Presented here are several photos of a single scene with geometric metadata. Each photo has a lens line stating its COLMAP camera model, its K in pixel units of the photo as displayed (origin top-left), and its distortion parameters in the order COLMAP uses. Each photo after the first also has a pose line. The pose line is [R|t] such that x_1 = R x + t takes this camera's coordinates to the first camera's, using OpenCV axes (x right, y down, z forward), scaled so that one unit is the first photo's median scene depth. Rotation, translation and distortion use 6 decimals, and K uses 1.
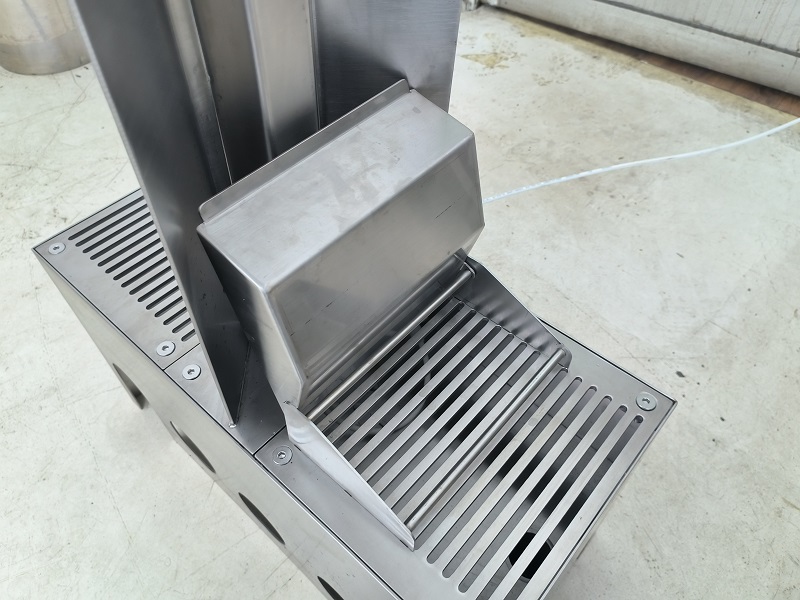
lens RADIAL K [[615.2, 0, 400.0], [0, 615.2, 300.0], [0, 0, 1]] dist [0.113782, -0.119791]
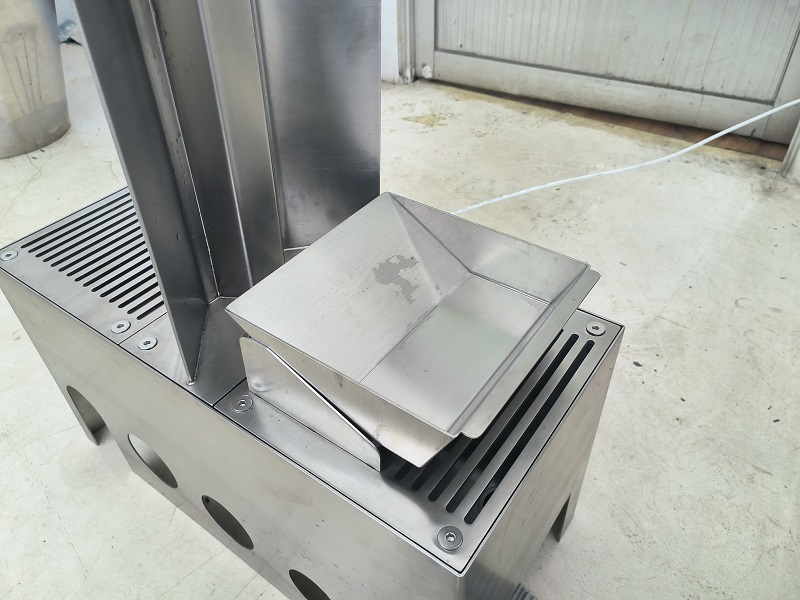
lens RADIAL K [[615.2, 0, 400.0], [0, 615.2, 300.0], [0, 0, 1]] dist [0.113782, -0.119791]
pose [[0.995153, -0.077178, 0.060940, 0.004844], [0.086238, 0.982735, -0.163689, 0.119098], [-0.047255, 0.168151, 0.984628, -0.005001]]
